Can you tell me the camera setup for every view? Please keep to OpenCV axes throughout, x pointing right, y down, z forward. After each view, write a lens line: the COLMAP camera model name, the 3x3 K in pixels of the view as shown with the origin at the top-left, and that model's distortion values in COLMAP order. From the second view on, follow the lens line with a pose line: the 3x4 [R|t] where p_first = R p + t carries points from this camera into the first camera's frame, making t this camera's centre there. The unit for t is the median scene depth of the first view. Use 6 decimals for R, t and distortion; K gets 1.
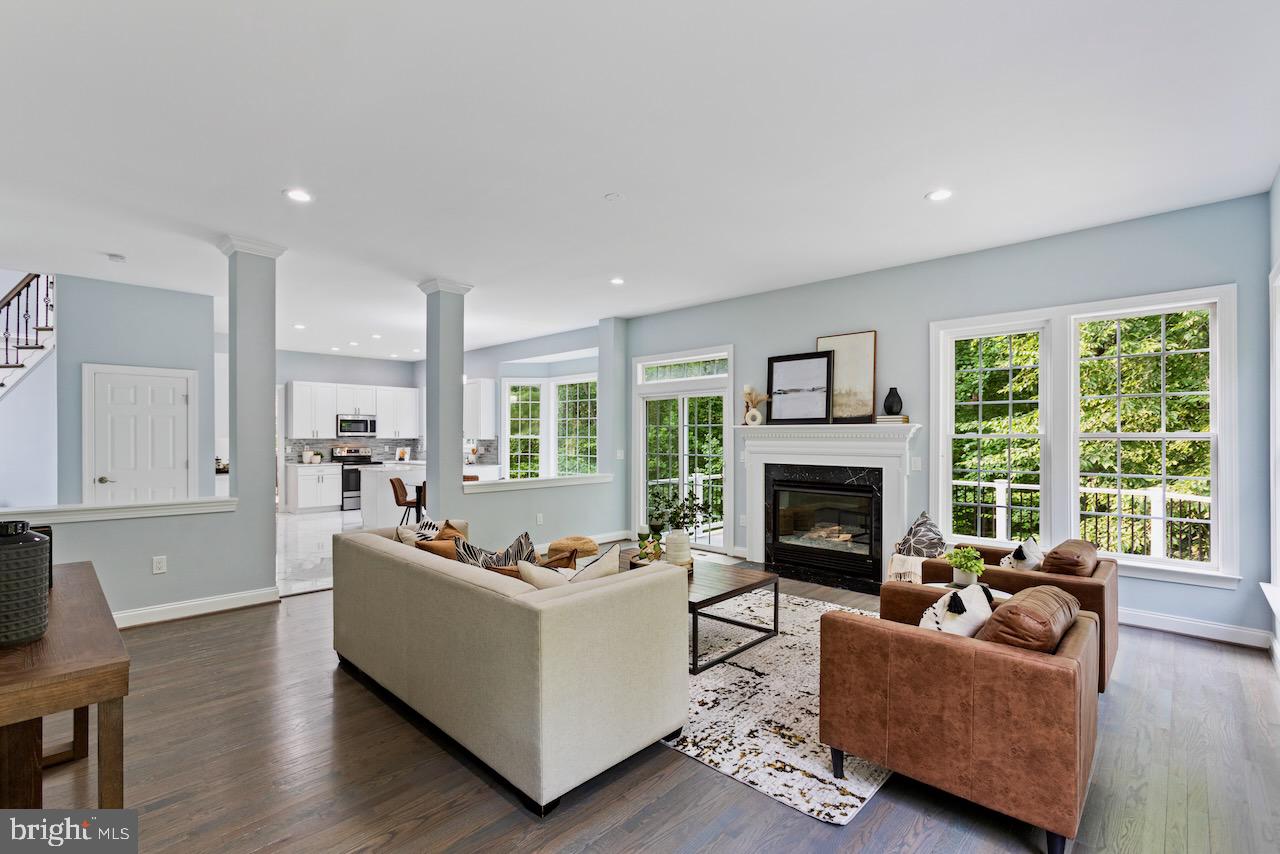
lens RADIAL K [[573.8, 0, 632.7], [0, 573.8, 436.9], [0, 0, 1]] dist [0.000463, 0.000309]
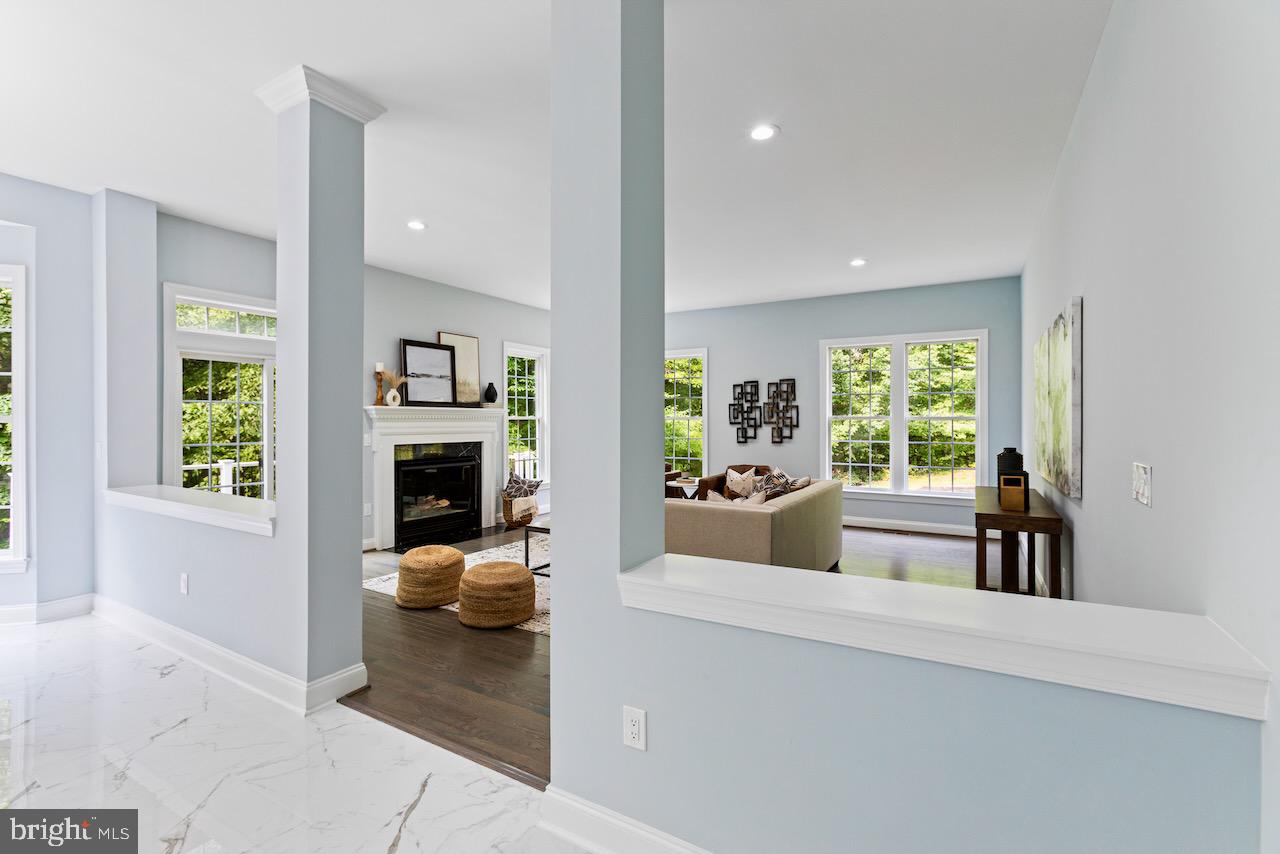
lens RADIAL K [[571.7, 0, 643.0], [0, 571.7, 420.8], [0, 0, 1]] dist [-0.000018, 0.000154]
pose [[-0.227148, -0.004009, 0.973852, -0.850193], [-0.001717, 0.999992, 0.003716, 0.000216], [-0.973859, -0.000828, -0.227153, 0.835213]]
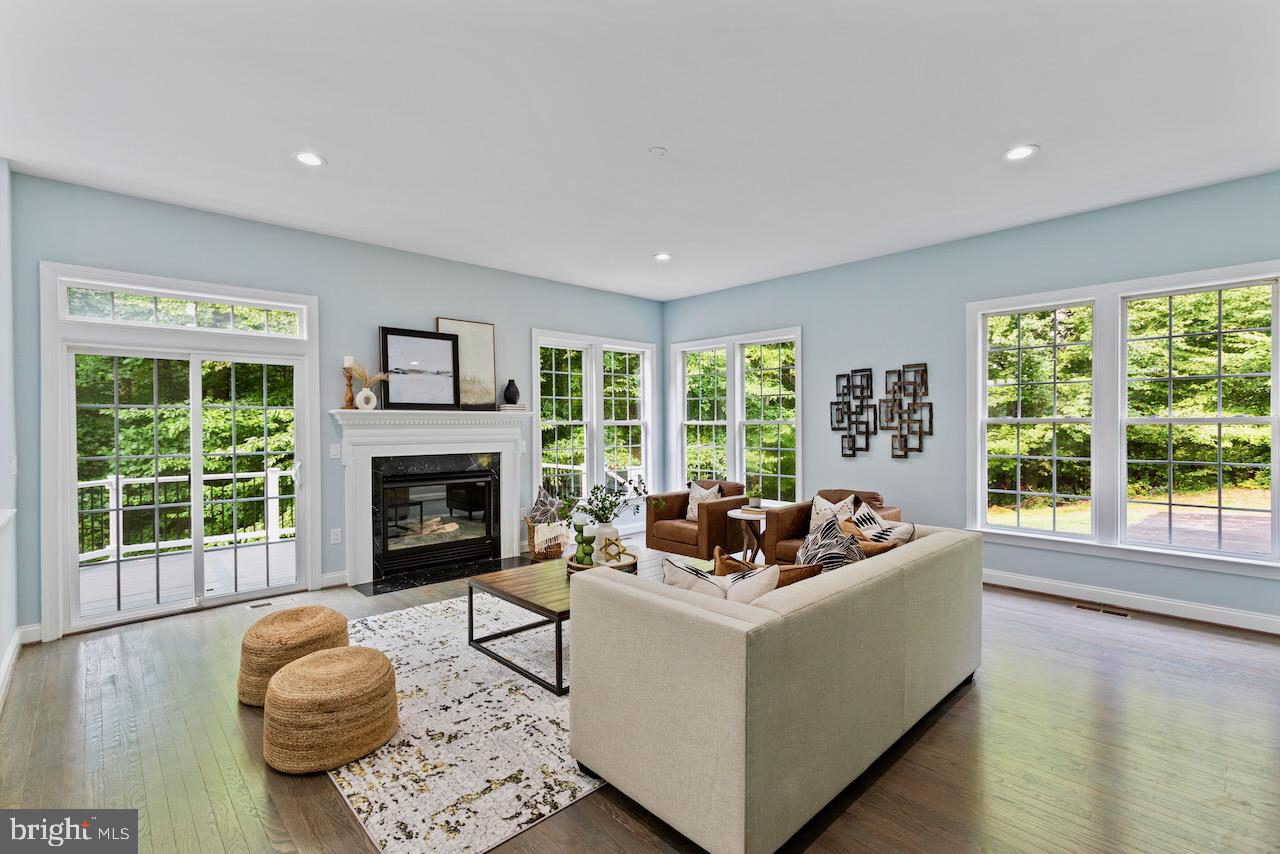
lens RADIAL K [[576.3, 0, 640.0], [0, 576.3, 427.0], [0, 0, 1]] dist [-0.003420, 0.006330]
pose [[0.049494, -0.008516, 0.998738, -0.575861], [0.002901, 0.999961, 0.008383, -0.001840], [-0.998770, 0.002483, 0.049516, 0.605847]]
